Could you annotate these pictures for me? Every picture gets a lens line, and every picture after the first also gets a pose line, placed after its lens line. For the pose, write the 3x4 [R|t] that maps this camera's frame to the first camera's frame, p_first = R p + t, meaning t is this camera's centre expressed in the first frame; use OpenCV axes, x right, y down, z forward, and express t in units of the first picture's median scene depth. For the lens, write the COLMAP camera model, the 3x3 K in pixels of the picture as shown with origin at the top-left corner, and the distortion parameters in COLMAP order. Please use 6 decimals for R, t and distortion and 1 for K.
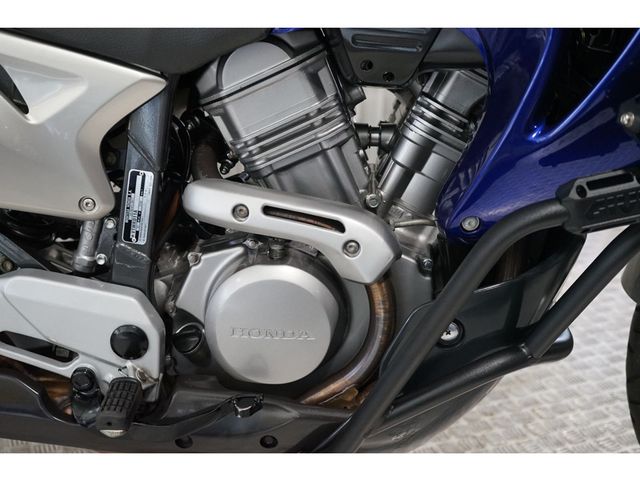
lens RADIAL K [[927.7, 0, 320.0], [0, 927.7, 240.0], [0, 0, 1]] dist [-0.022429, 0.039346]
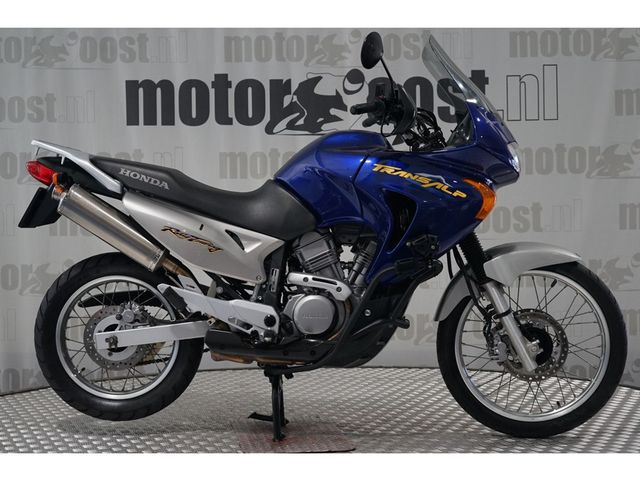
lens RADIAL K [[1093.3, 0, 320.0], [0, 1093.3, 240.0], [0, 0, 1]] dist [-0.000696, -0.007717]
pose [[0.999832, 0.015975, 0.009011, -0.069598], [-0.012786, 0.959310, -0.282066, 0.916840], [-0.013150, 0.281903, 0.959353, -2.749910]]
